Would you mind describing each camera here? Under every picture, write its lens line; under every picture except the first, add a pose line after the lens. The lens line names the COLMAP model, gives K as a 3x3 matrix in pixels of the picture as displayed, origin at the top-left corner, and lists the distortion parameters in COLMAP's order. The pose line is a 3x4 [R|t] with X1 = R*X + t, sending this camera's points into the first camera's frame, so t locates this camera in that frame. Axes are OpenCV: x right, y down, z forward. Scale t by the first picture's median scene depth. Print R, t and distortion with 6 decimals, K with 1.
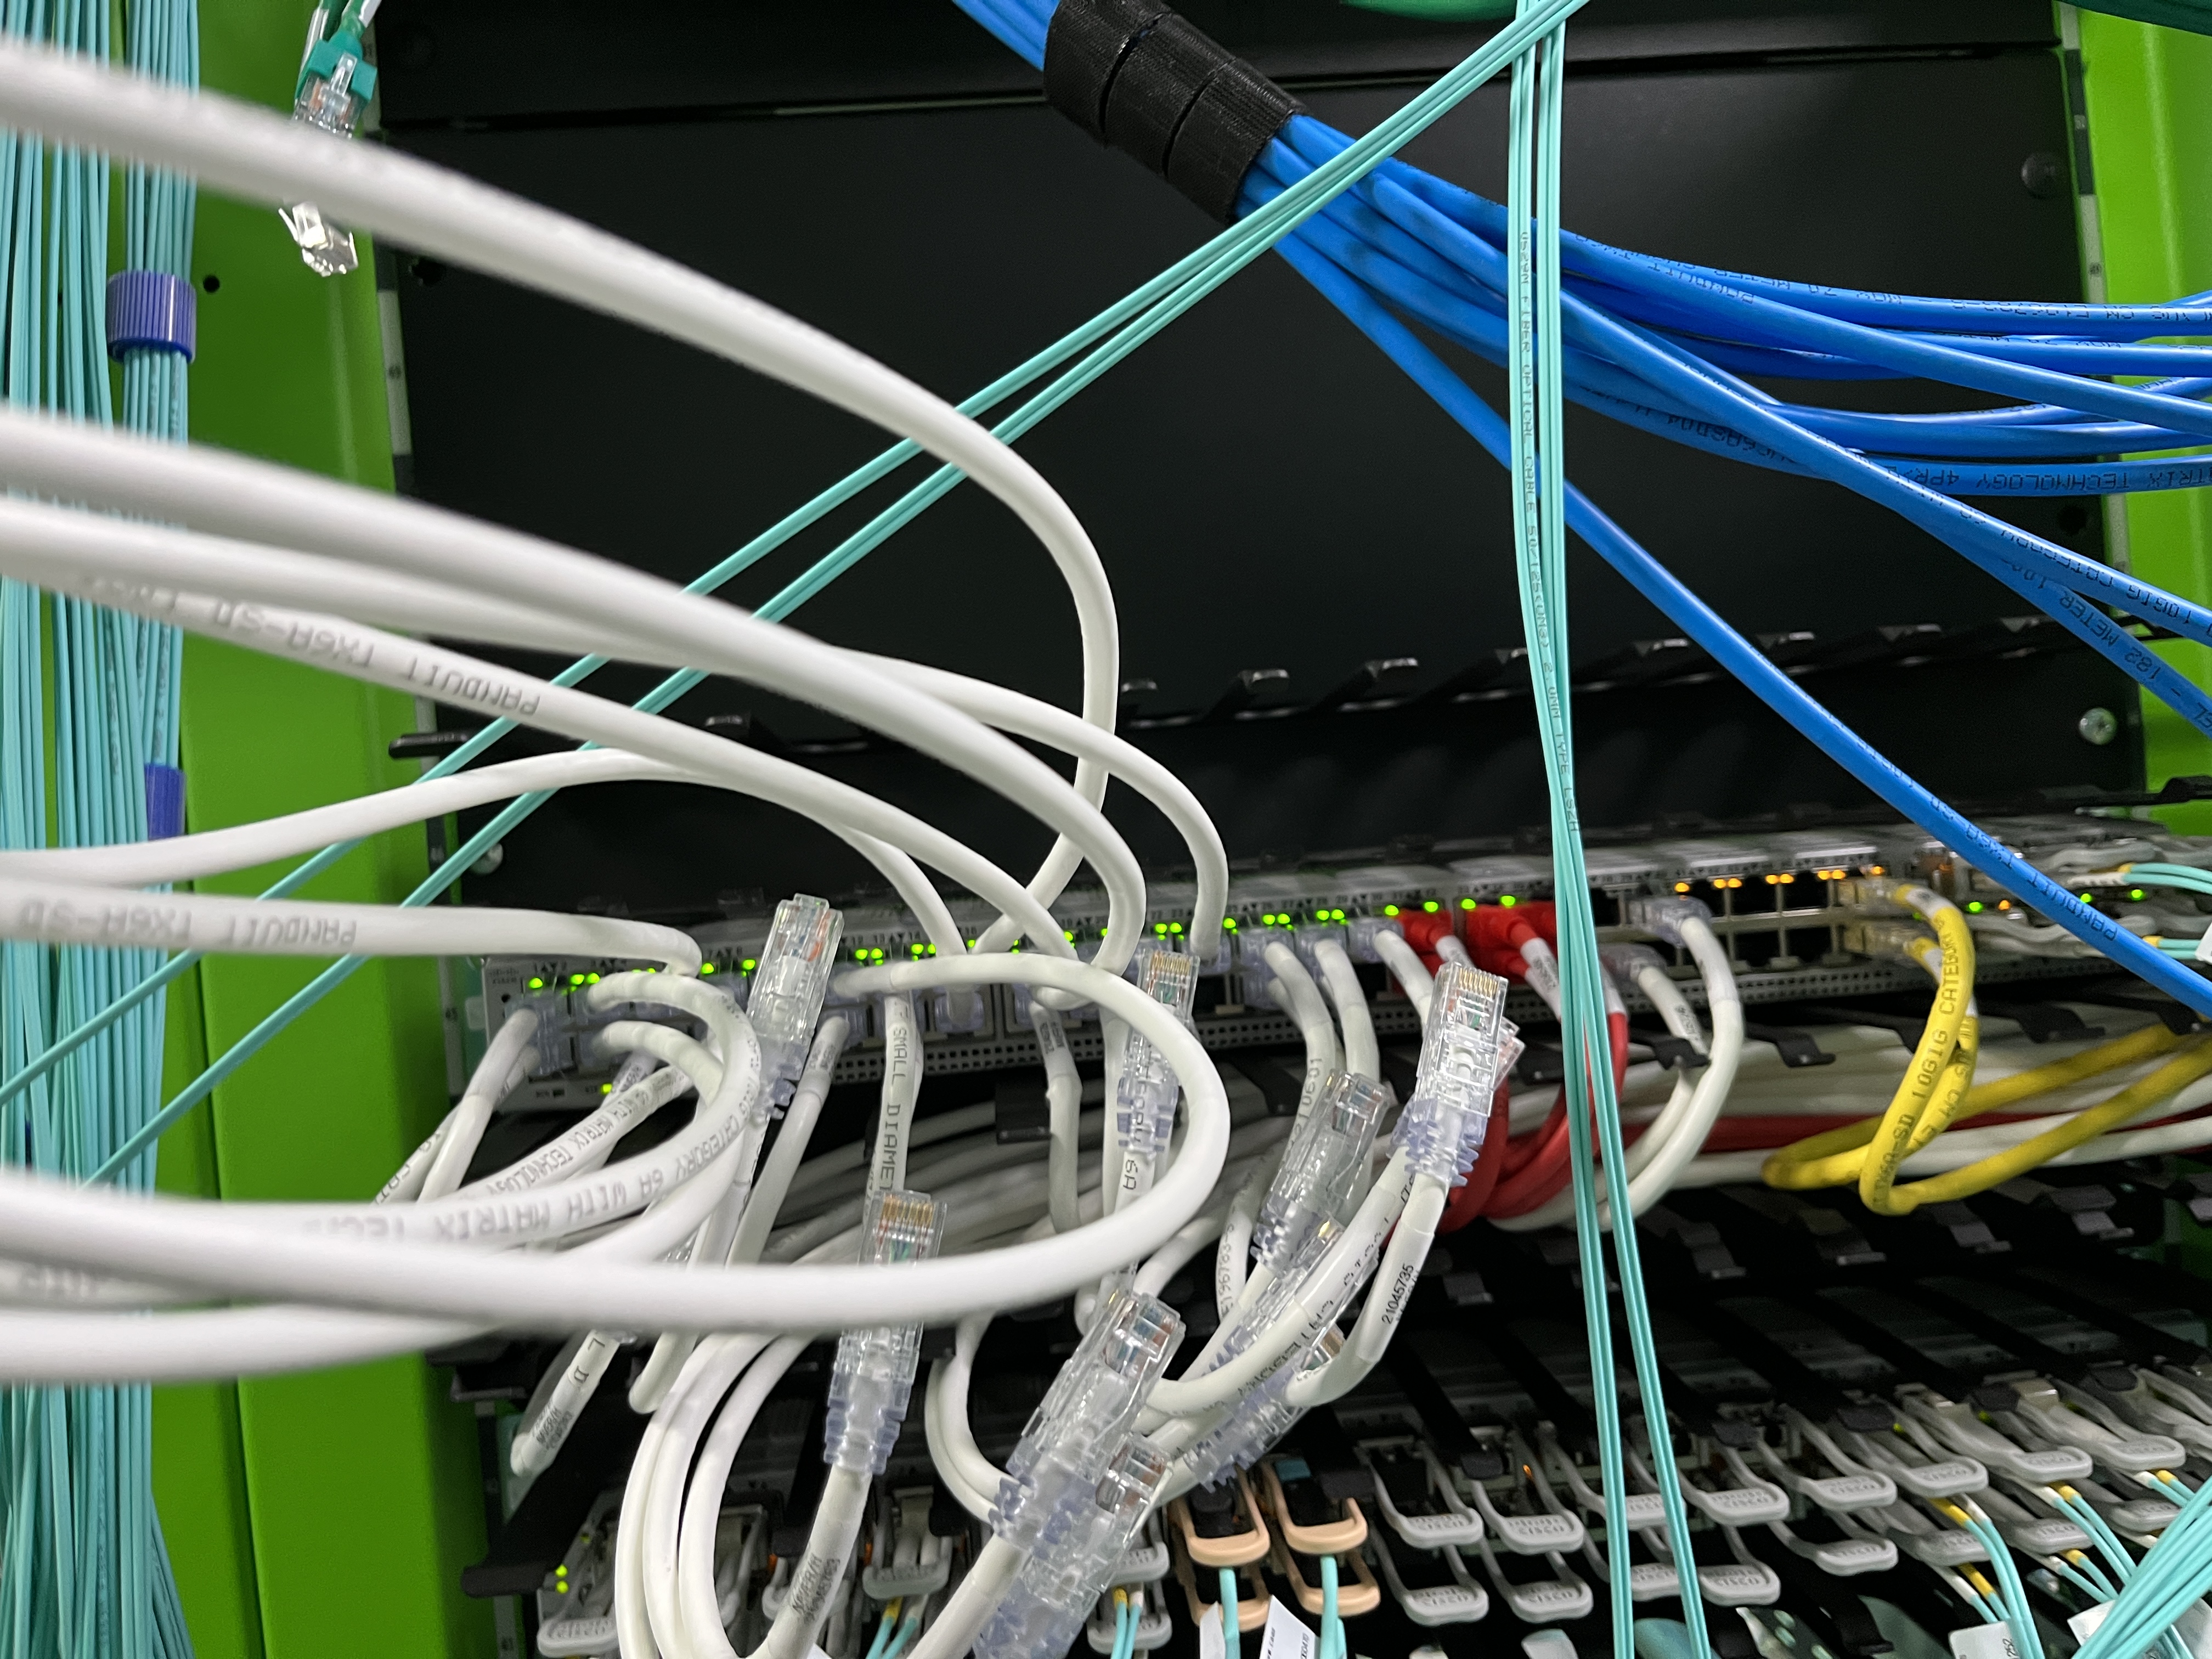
lens RADIAL K [[1677.4, 0, 1102.3], [0, 1677.4, 847.0], [0, 0, 1]] dist [0.052699, -0.053579]
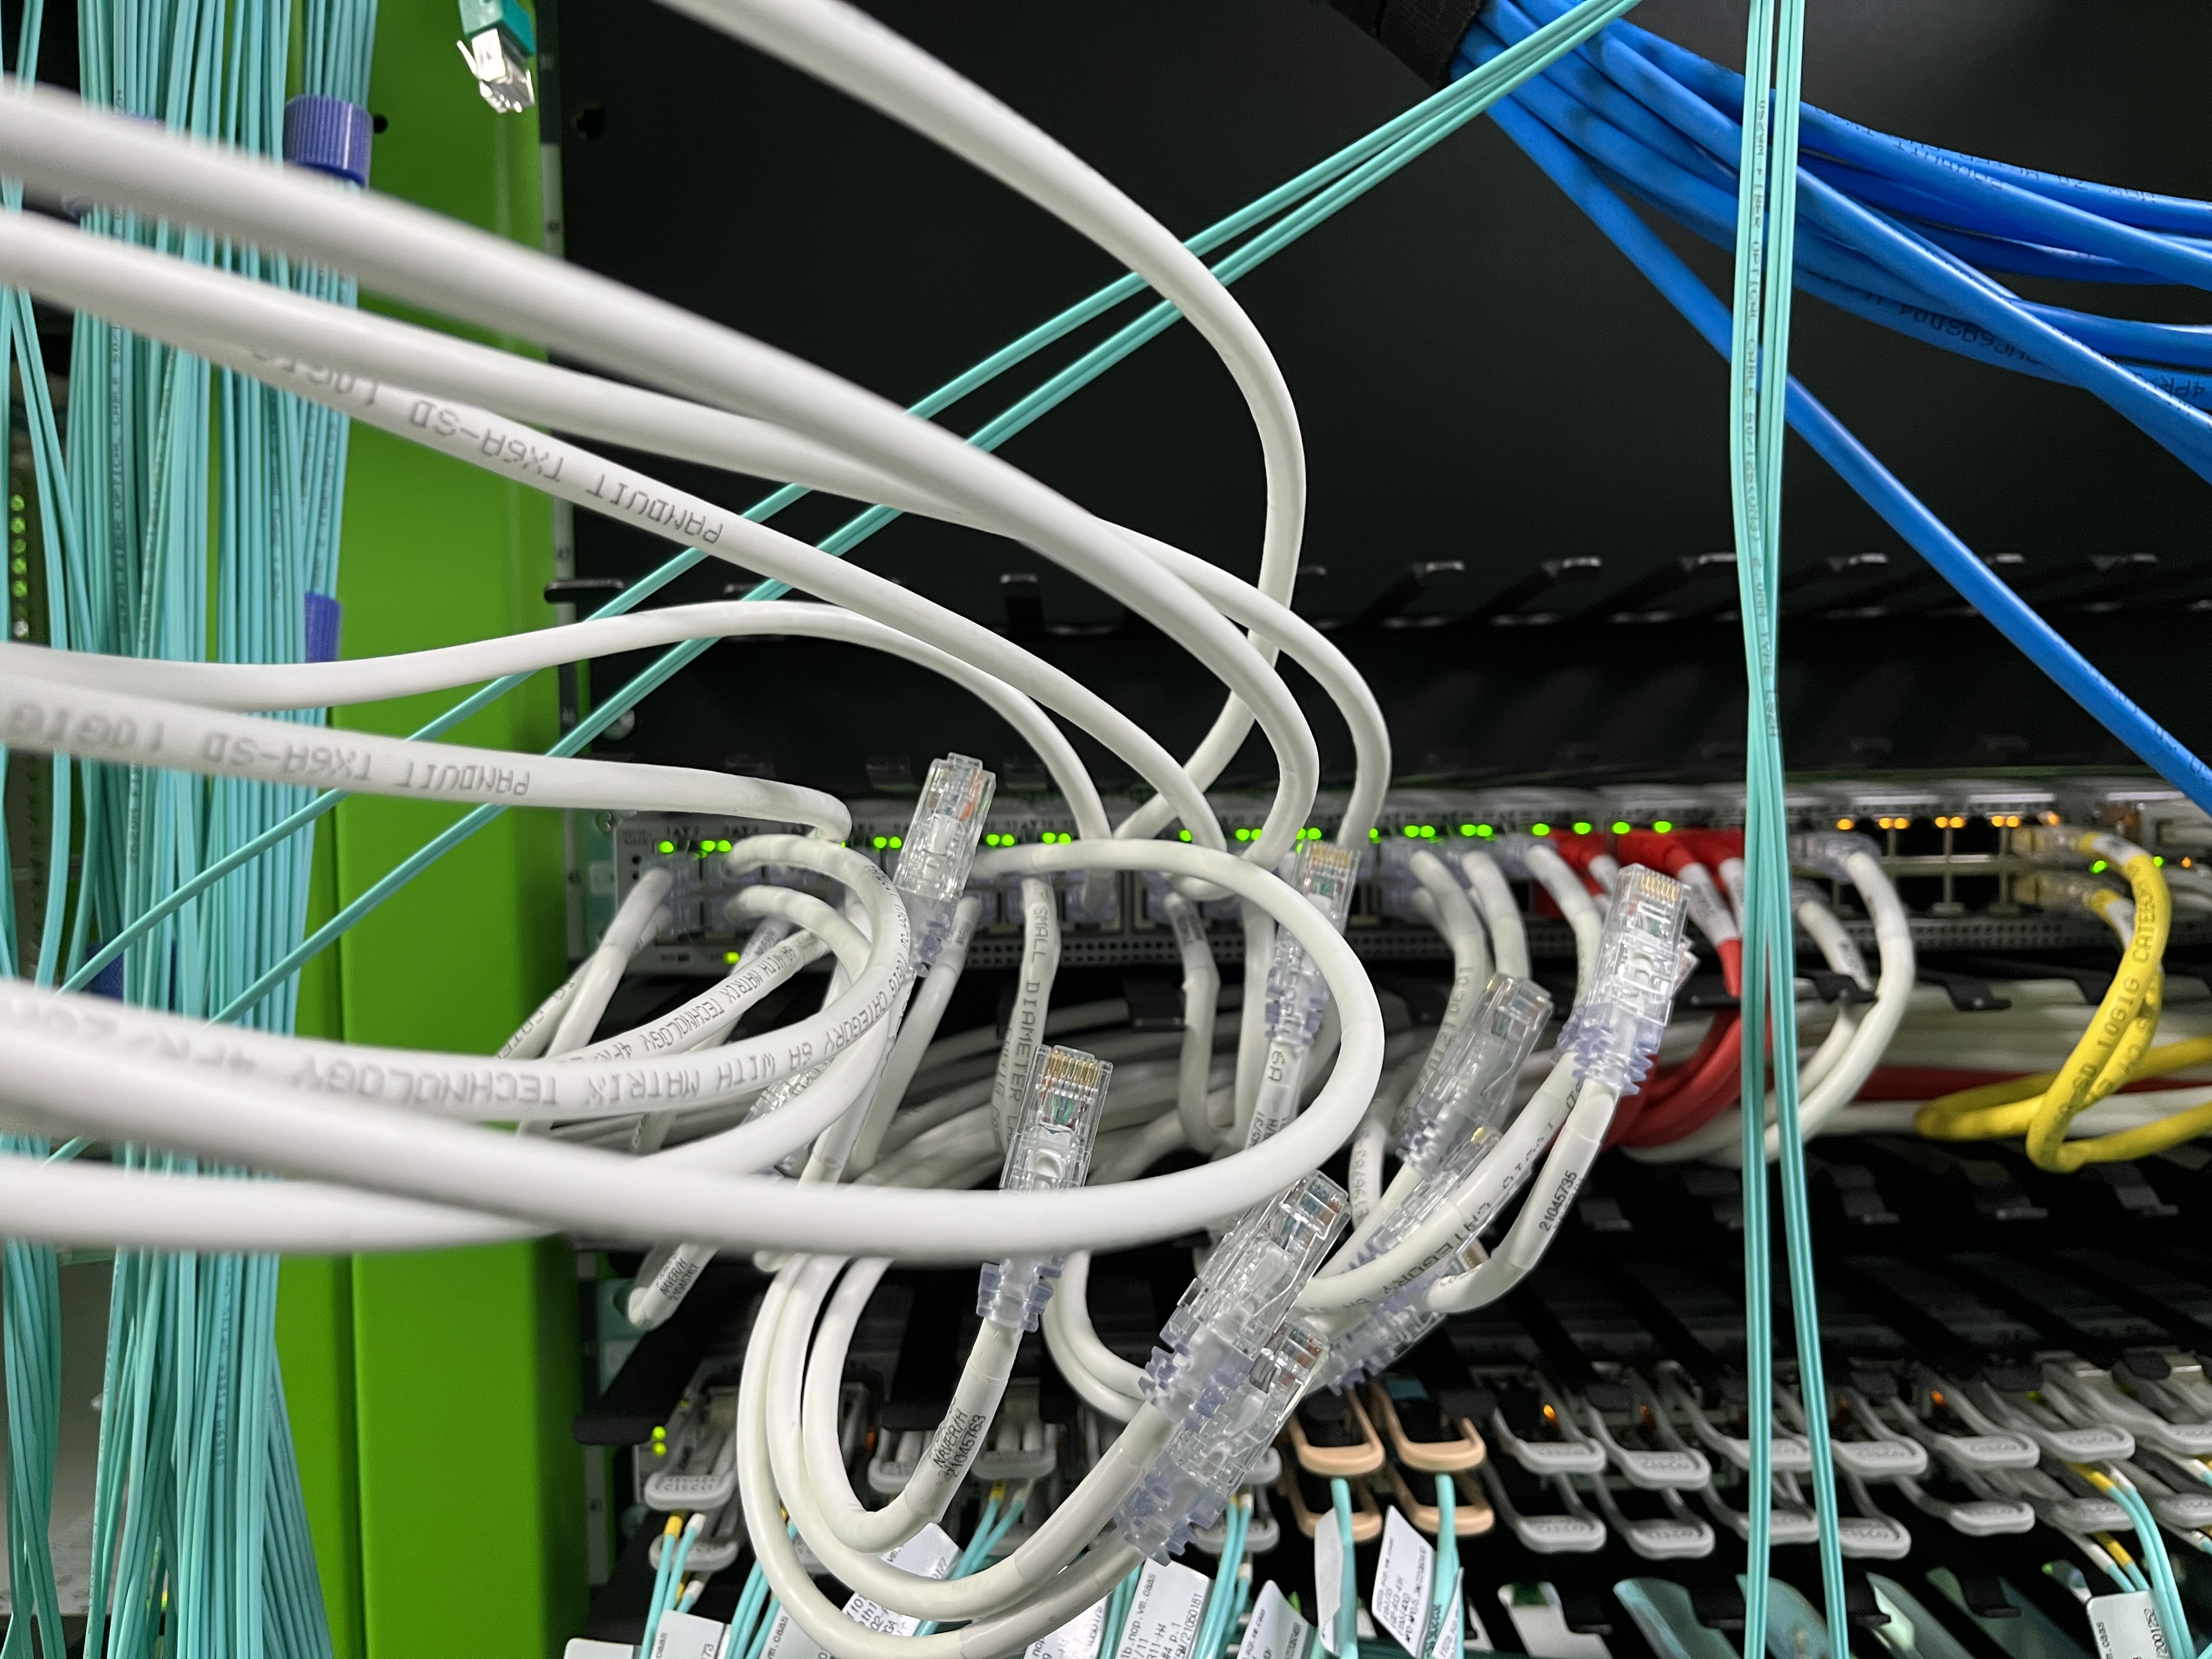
lens RADIAL K [[1680.0, 0, 1094.6], [0, 1680.0, 837.2], [0, 0, 1]] dist [0.064638, -0.089658]
pose [[0.997087, 0.062574, -0.043623, -0.048796], [-0.061472, 0.997766, 0.026175, 0.039522], [0.045163, -0.023418, 0.998705, 0.022164]]
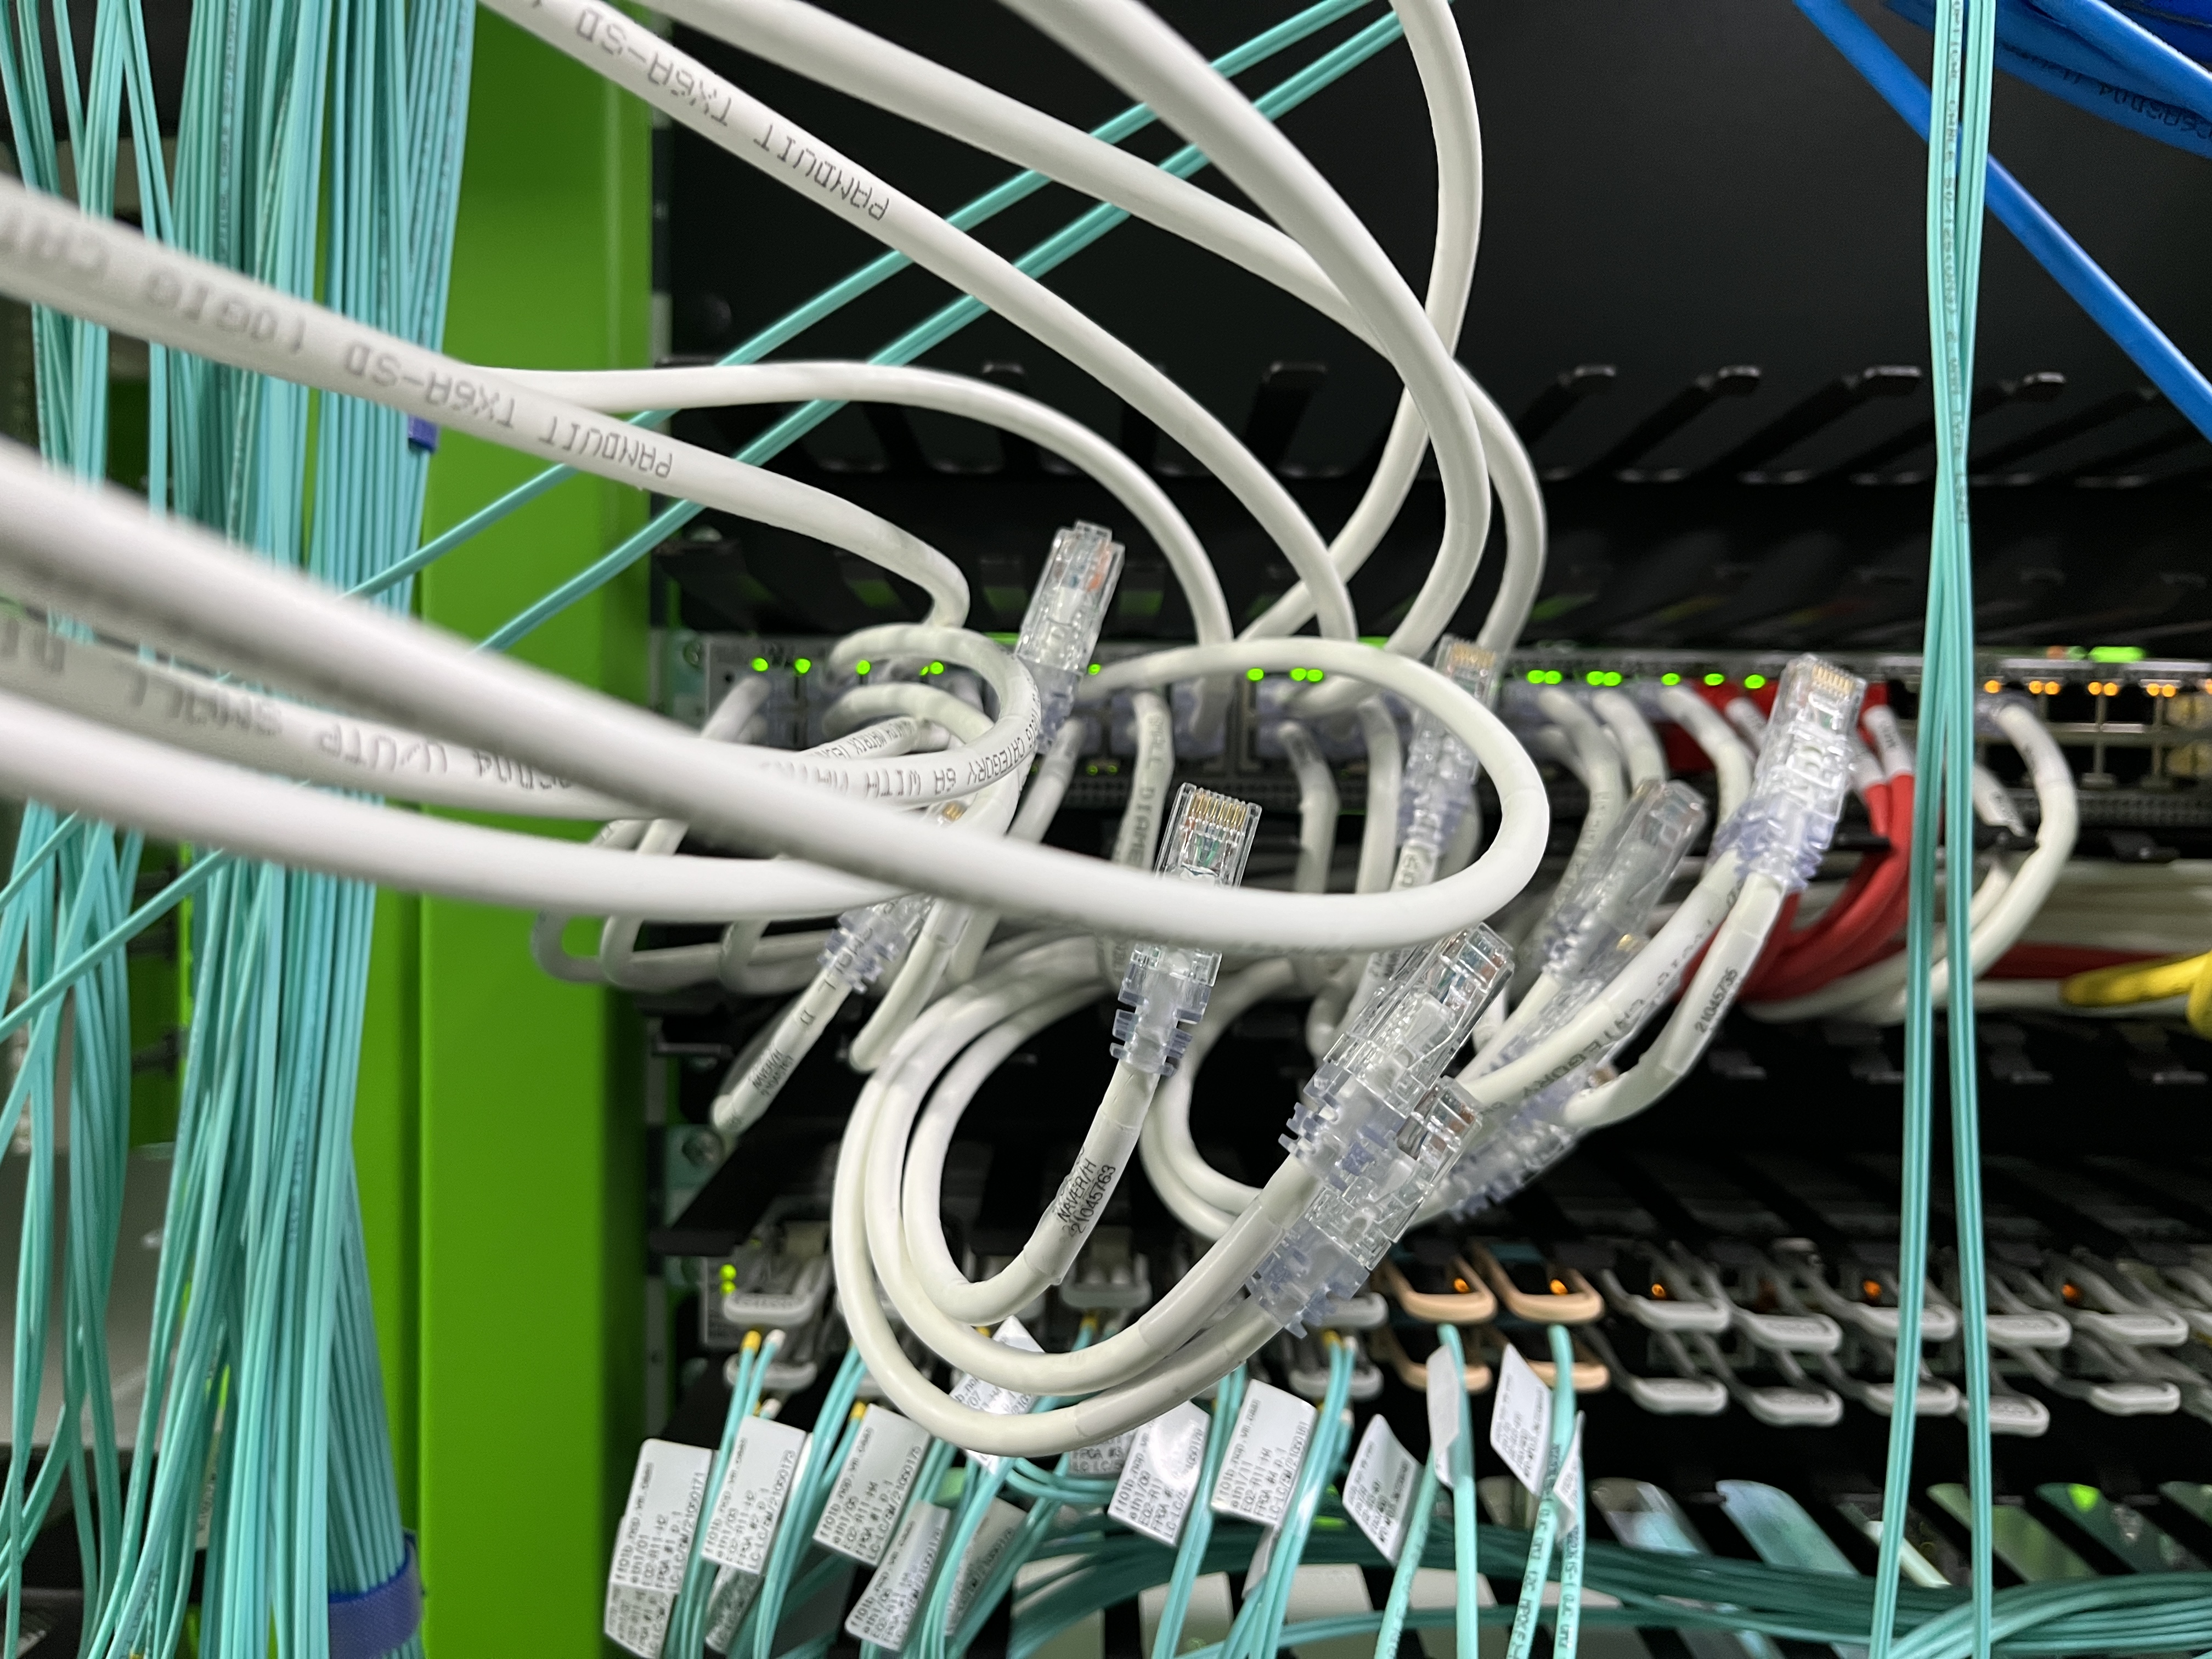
lens RADIAL K [[1685.1, 0, 1094.7], [0, 1685.1, 820.6], [0, 0, 1]] dist [0.056019, -0.087965]
pose [[0.992742, 0.099217, -0.067970, -0.084649], [-0.097505, 0.994839, 0.028057, 0.143956], [0.070403, -0.021226, 0.997293, 0.059127]]
